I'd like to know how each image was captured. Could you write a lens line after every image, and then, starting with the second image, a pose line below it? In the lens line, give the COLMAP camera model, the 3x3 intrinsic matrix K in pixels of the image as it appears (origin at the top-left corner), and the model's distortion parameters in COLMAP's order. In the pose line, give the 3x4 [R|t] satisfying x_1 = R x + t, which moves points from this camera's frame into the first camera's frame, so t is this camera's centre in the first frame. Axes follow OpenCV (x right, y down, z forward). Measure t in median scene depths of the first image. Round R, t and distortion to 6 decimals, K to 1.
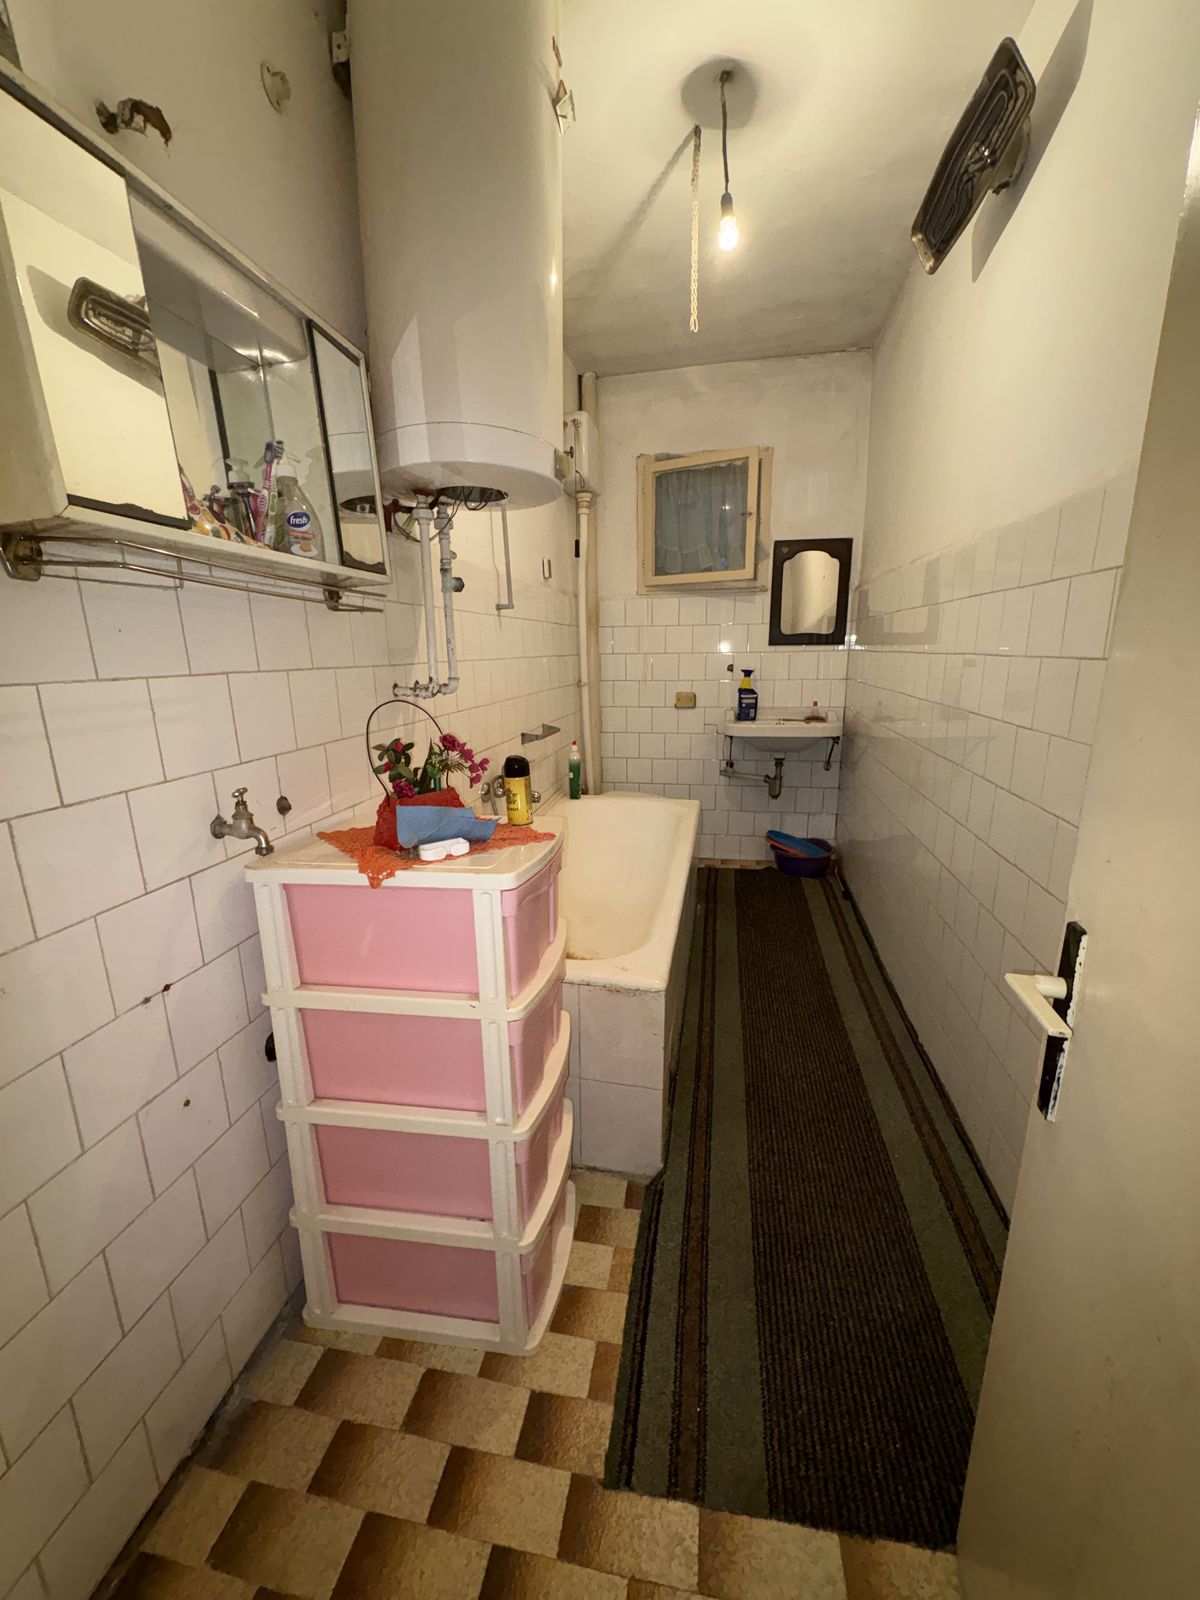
lens RADIAL K [[634.3, 0, 605.5], [0, 634.3, 798.0], [0, 0, 1]] dist [0.000693, -0.000128]
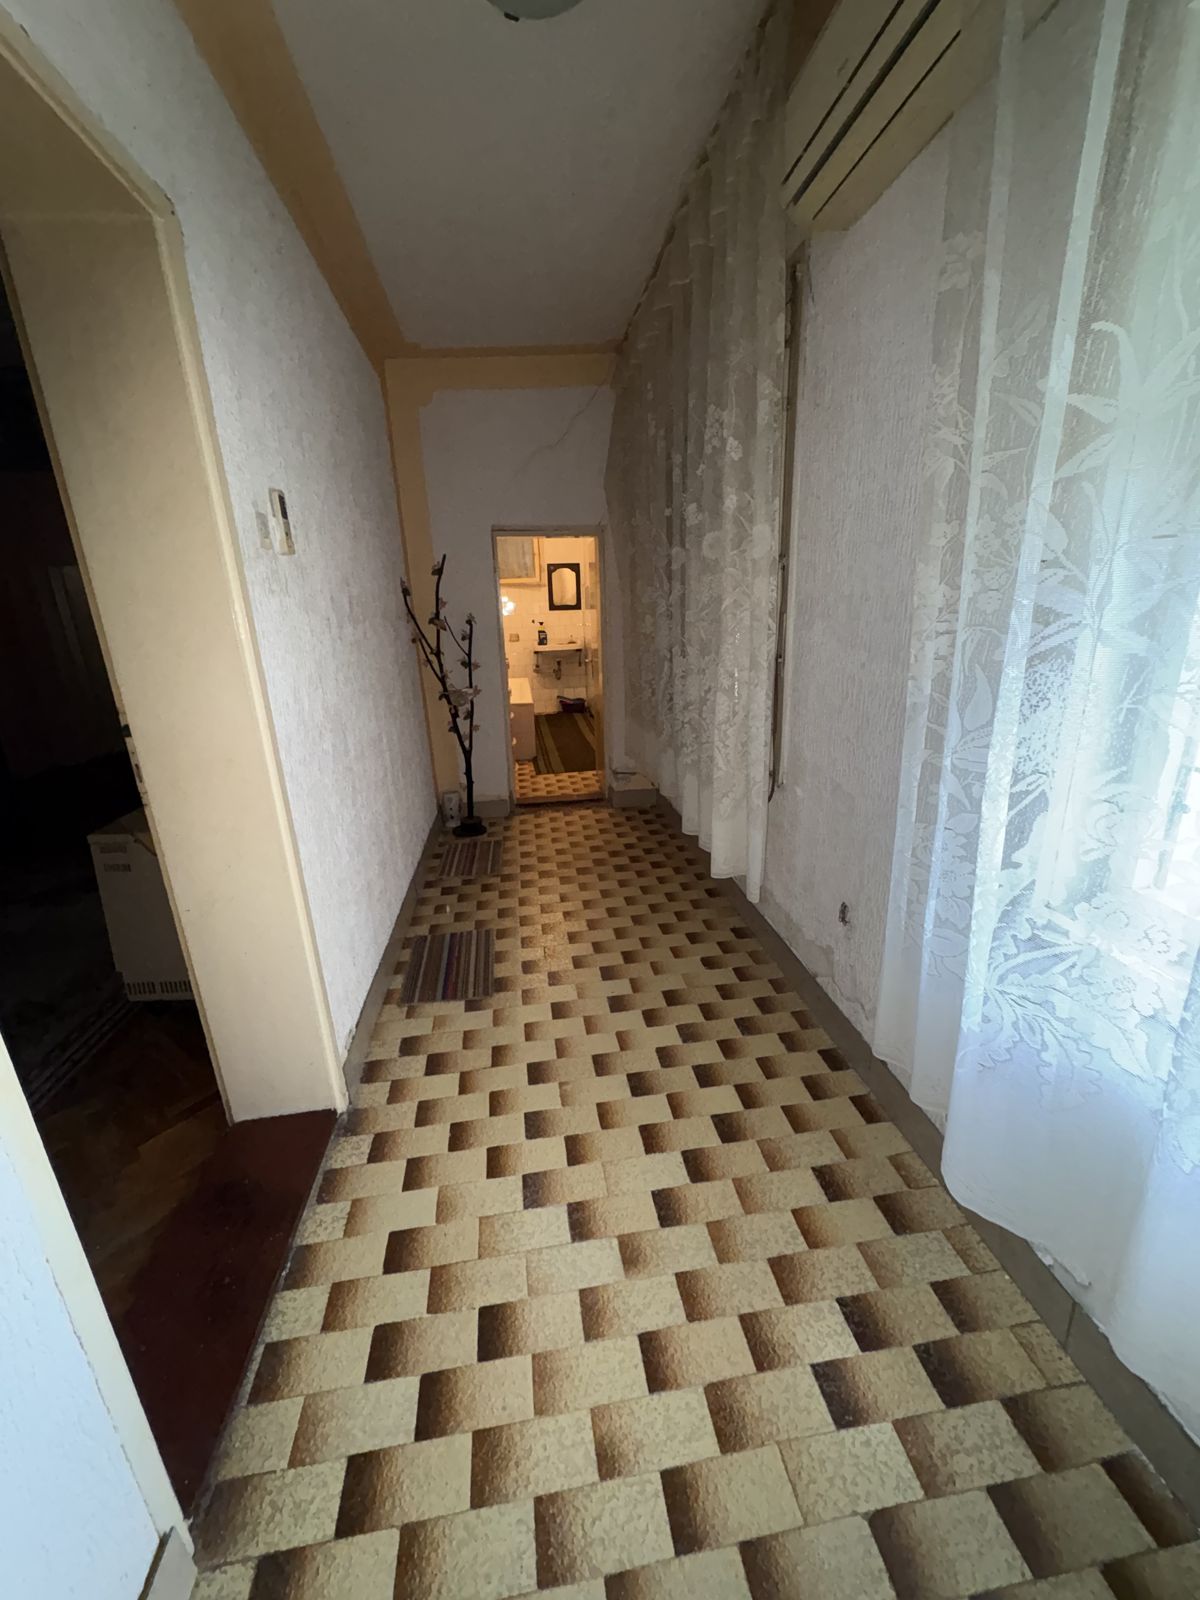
lens RADIAL K [[634.3, 0, 600.8], [0, 634.3, 803.3], [0, 0, 1]] dist [0.000693, -0.000128]
pose [[0.947823, -0.111769, 0.298562, -0.314038], [0.094562, 0.992947, 0.071518, 0.290798], [-0.304450, -0.039554, 0.951707, -1.210282]]
